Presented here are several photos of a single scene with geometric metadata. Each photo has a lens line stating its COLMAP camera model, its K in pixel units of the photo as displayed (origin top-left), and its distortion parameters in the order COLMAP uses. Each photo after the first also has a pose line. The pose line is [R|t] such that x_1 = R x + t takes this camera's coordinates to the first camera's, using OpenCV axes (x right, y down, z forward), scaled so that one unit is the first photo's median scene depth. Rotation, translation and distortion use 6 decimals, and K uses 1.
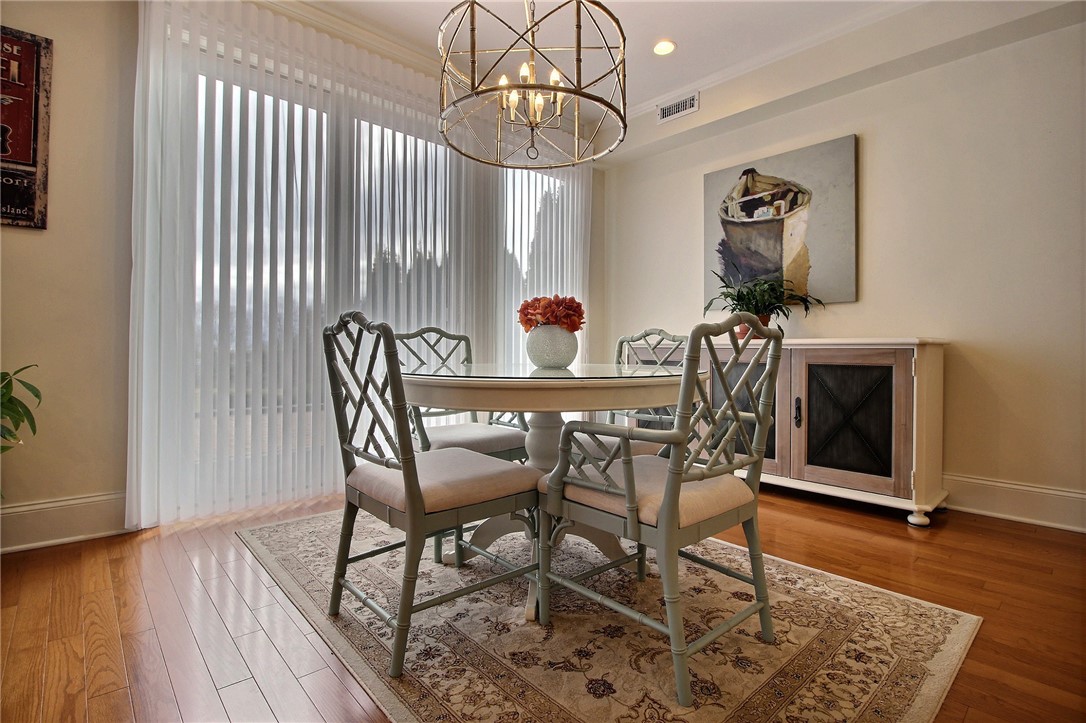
lens RADIAL K [[515.6, 0, 545.8], [0, 515.6, 347.4], [0, 0, 1]] dist [-0.001058, -0.011790]
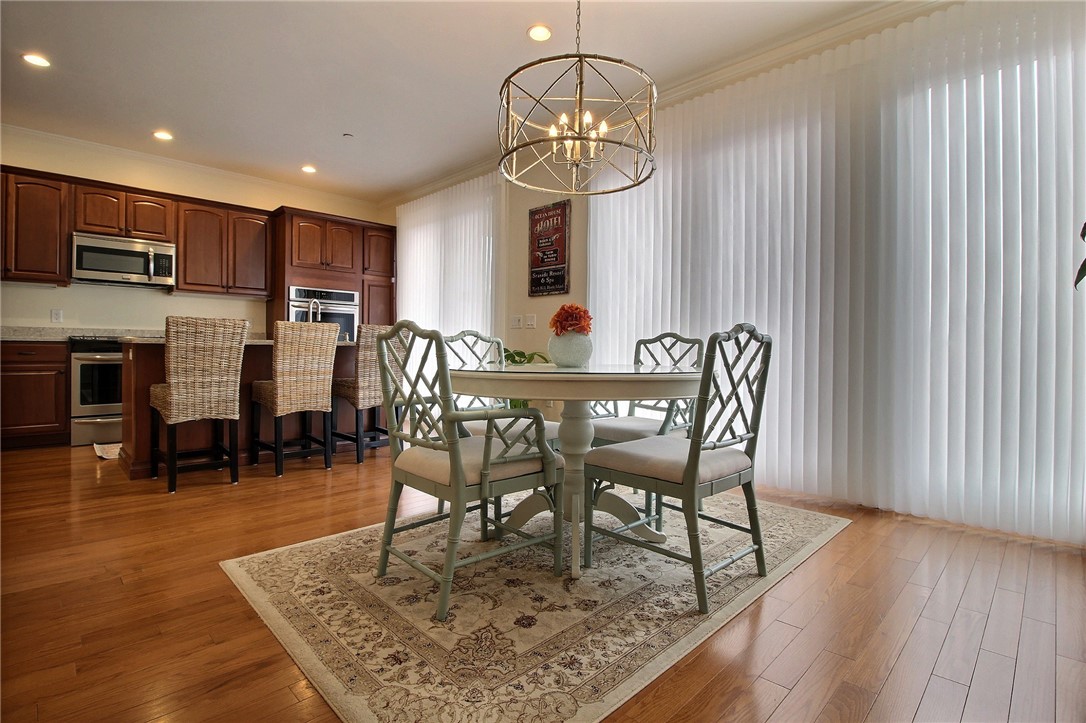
lens RADIAL K [[515.6, 0, 549.2], [0, 515.6, 348.6], [0, 0, 1]] dist [-0.001058, -0.011790]
pose [[0.046471, -0.007134, -0.998894, 0.823220], [-0.006103, 0.999954, -0.007426, 0.004959], [0.998901, 0.006442, 0.046426, 0.631530]]
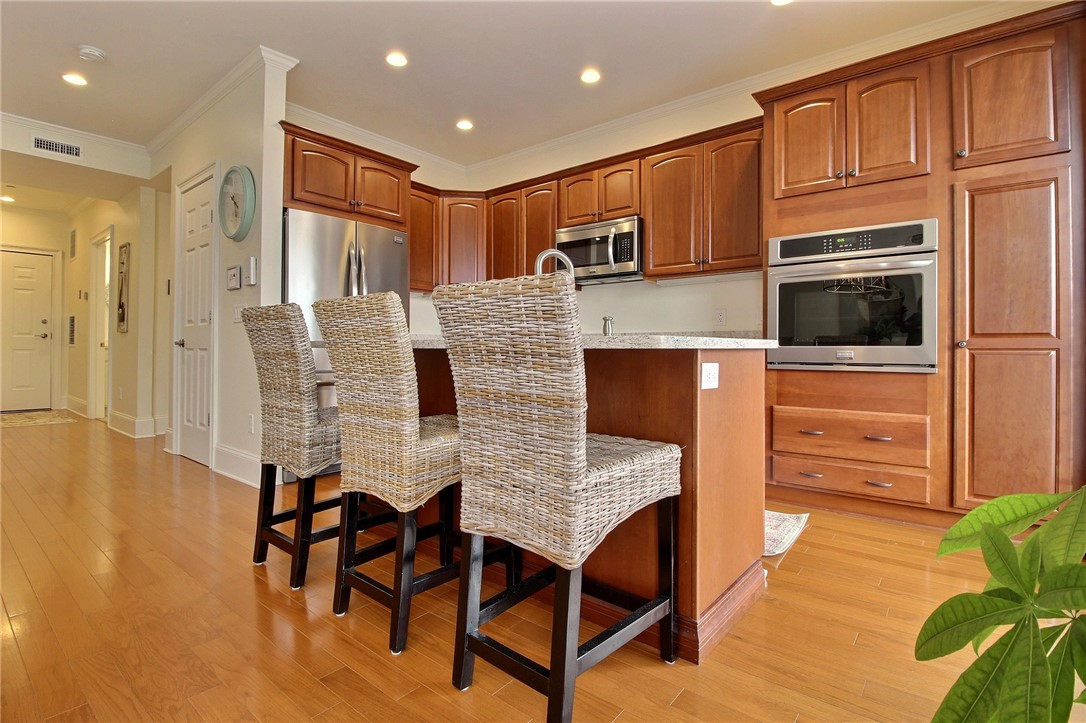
lens RADIAL K [[515.6, 0, 539.2], [0, 515.6, 343.9], [0, 0, 1]] dist [-0.001058, -0.011790]
pose [[-0.989636, -0.018482, -0.142406, -0.583775], [-0.015642, 0.999656, -0.021037, -0.003348], [0.142745, -0.018591, -0.989585, 0.678890]]
